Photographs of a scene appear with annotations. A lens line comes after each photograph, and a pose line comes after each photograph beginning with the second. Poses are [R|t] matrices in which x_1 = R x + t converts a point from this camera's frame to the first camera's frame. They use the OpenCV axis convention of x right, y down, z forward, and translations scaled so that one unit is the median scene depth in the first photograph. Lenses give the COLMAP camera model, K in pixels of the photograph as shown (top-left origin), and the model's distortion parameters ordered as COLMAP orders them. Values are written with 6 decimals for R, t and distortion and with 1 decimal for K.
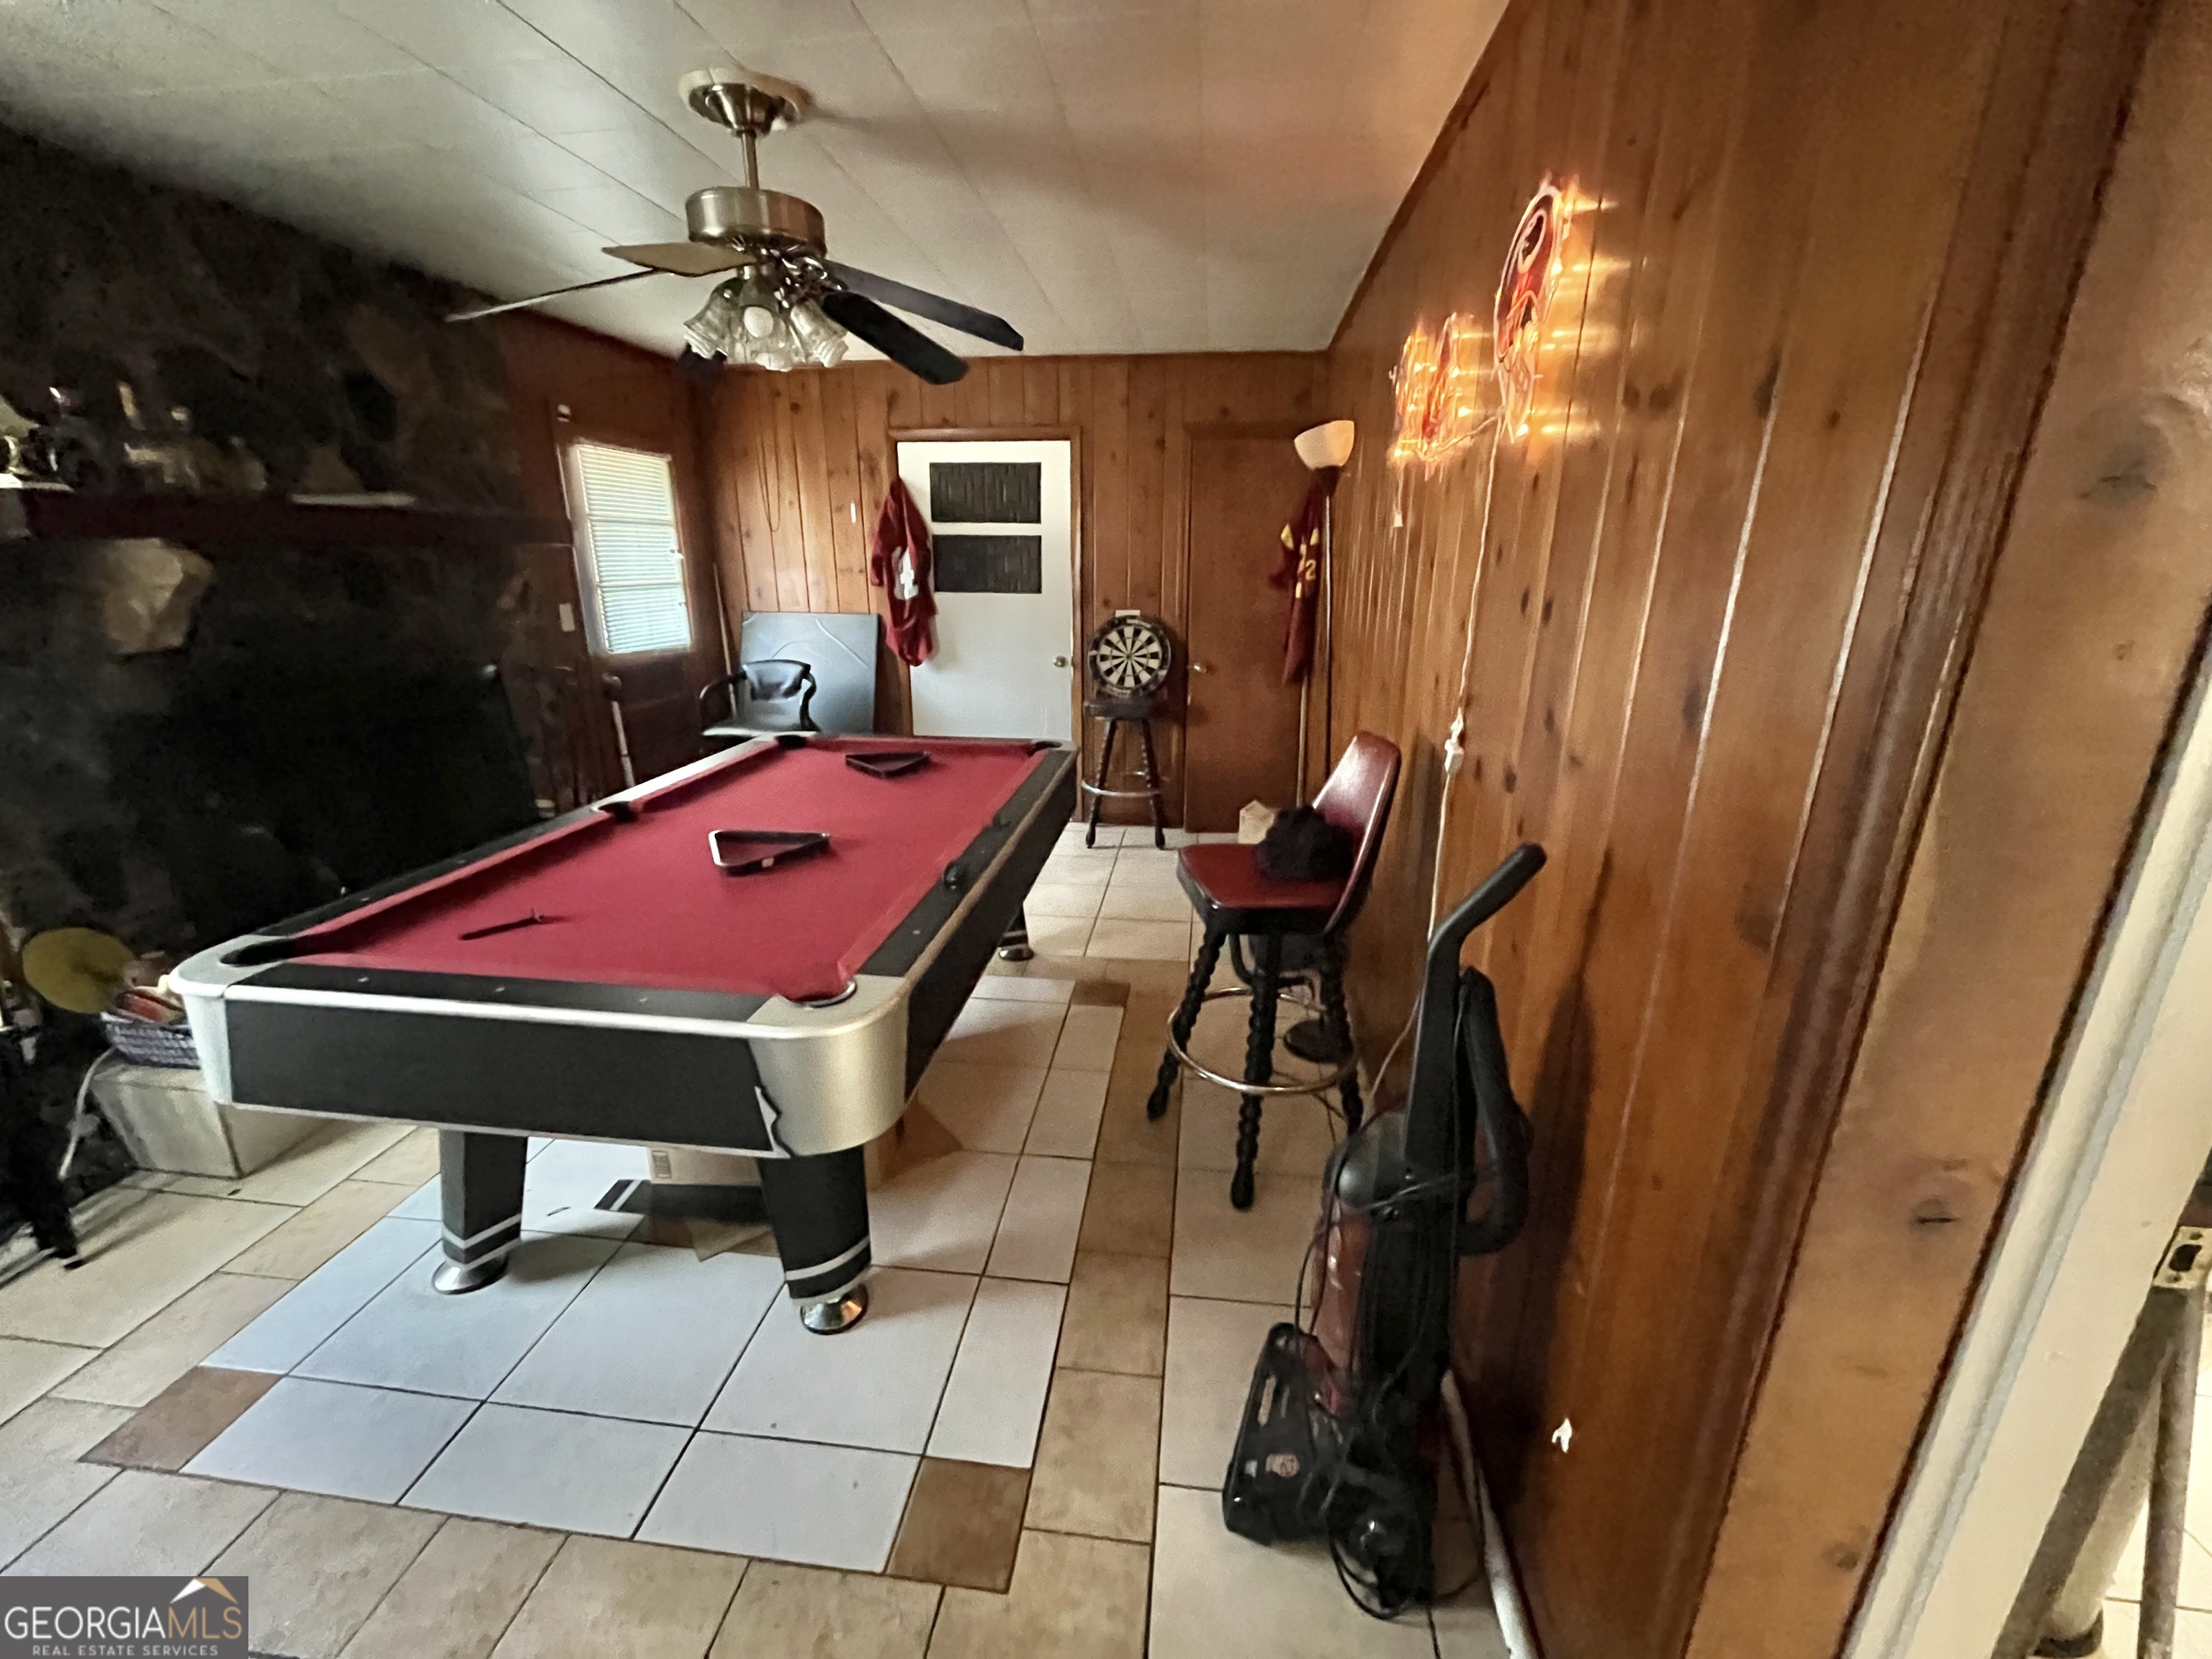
lens RADIAL K [[897.4, 0, 1105.3], [0, 897.4, 826.4], [0, 0, 1]] dist [-0.005647, 0.000474]
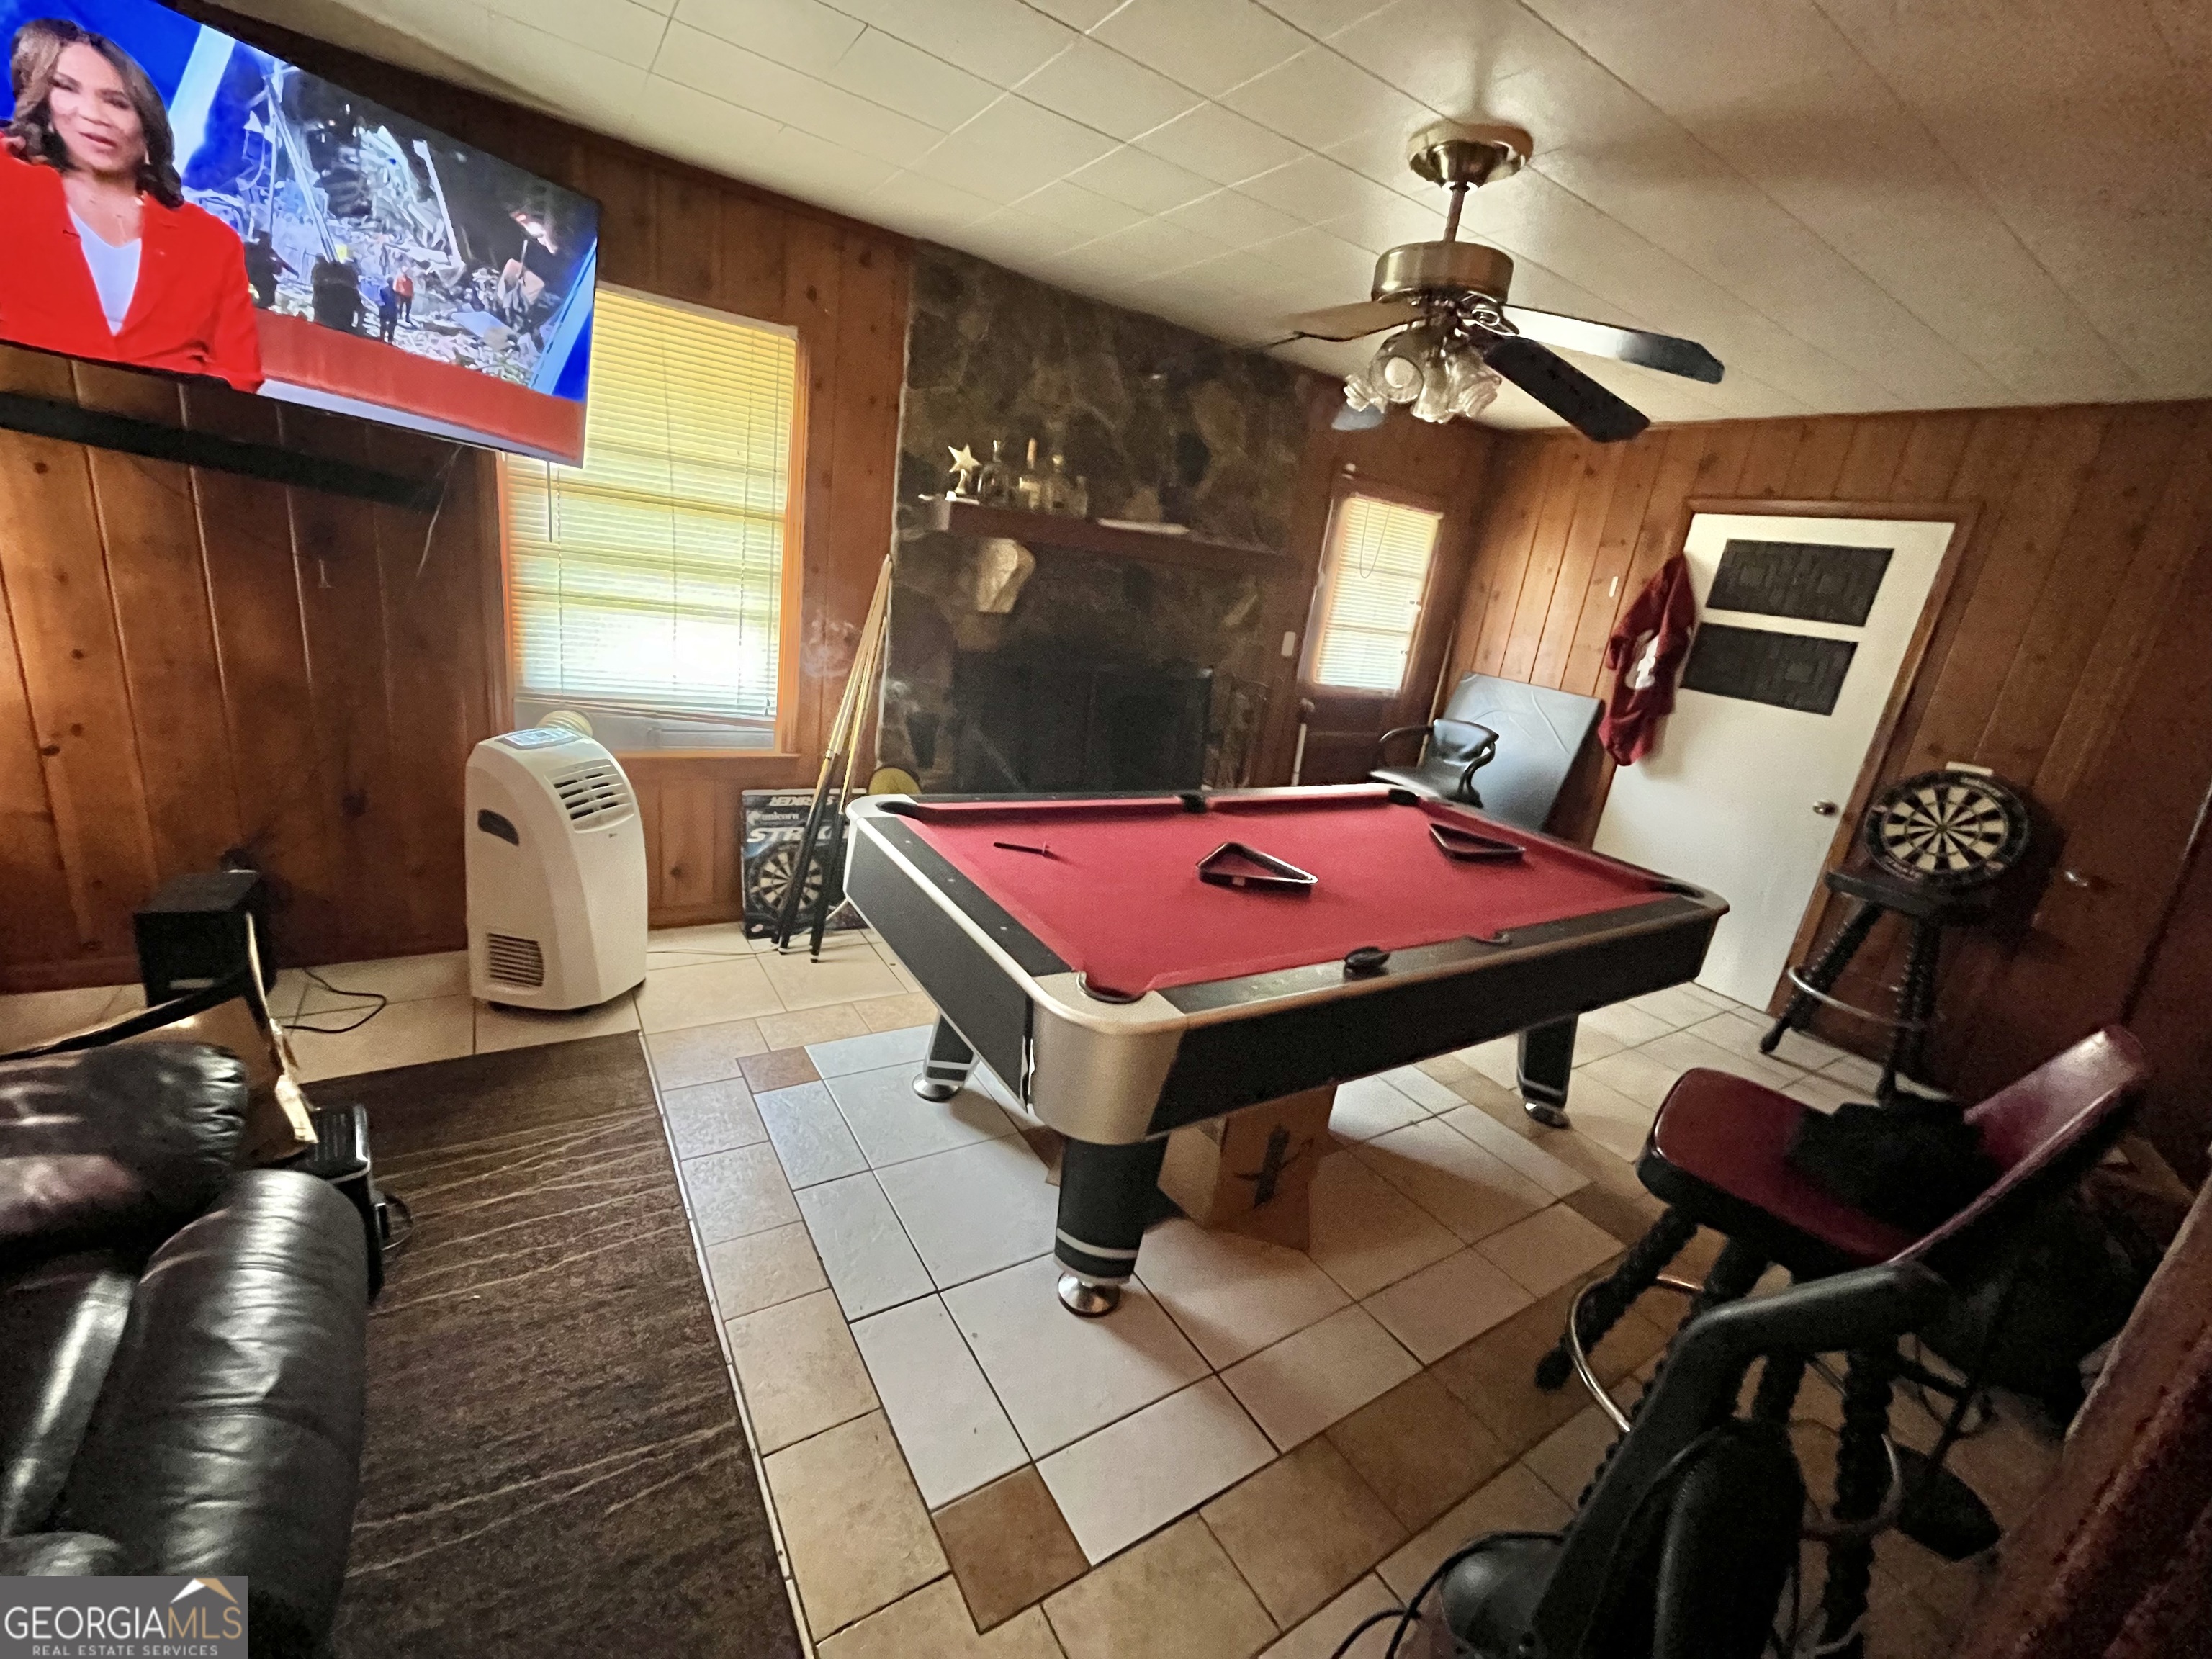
lens RADIAL K [[897.4, 0, 1102.6], [0, 897.4, 831.4], [0, 0, 1]] dist [-0.005647, 0.000474]
pose [[0.630374, 0.301247, -0.715457, 0.144636], [-0.346723, 0.933857, 0.087716, -0.029395], [0.694559, 0.192772, 0.693128, 0.092524]]
